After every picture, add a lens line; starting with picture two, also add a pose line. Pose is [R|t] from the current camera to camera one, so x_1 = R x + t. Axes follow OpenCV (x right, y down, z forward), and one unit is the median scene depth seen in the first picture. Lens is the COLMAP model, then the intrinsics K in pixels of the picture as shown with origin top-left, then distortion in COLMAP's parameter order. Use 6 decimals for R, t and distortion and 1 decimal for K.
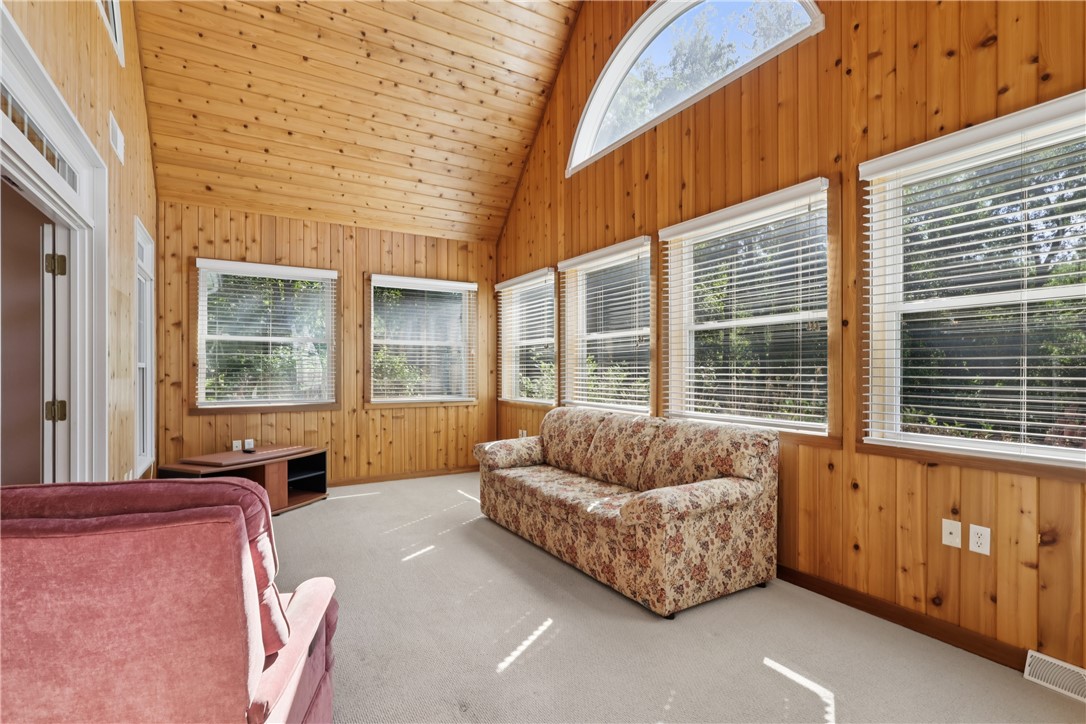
lens RADIAL K [[512.7, 0, 541.3], [0, 512.7, 368.3], [0, 0, 1]] dist [-0.000819, -0.000167]
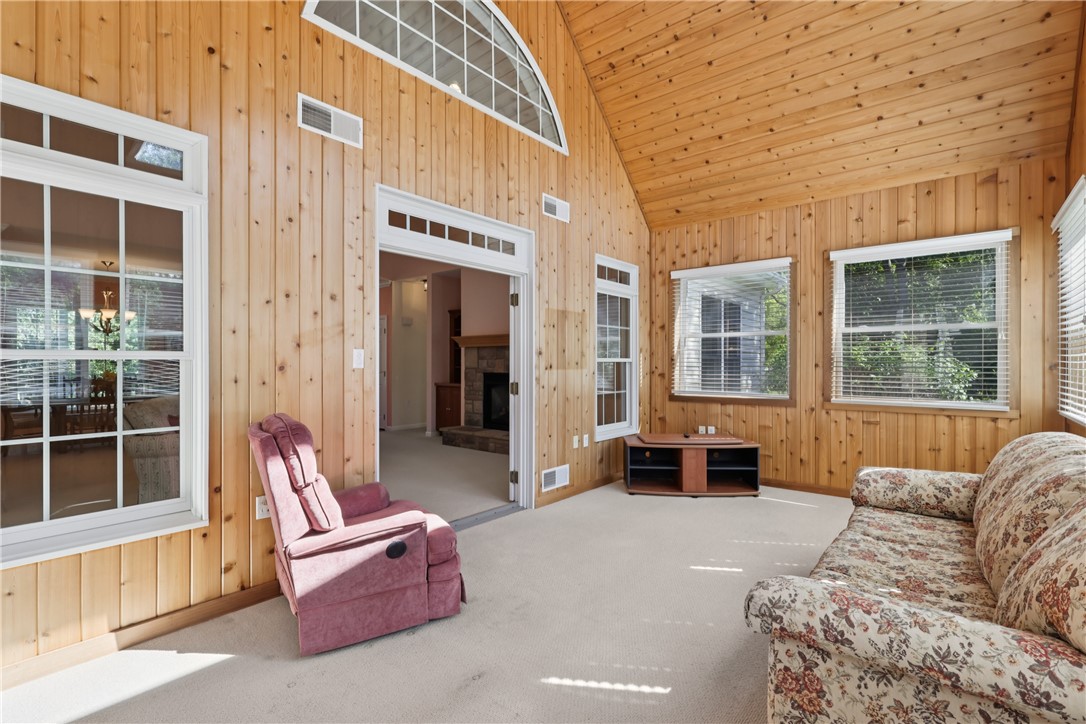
lens RADIAL K [[509.0, 0, 543.0], [0, 509.0, 362.0], [0, 0, 1]] dist [0.000750, 0.000249]
pose [[0.337467, -0.002833, -0.941333, 0.339875], [0.002962, 0.999994, -0.001947, 0.000957], [0.941333, -0.002131, 0.337473, 0.287321]]
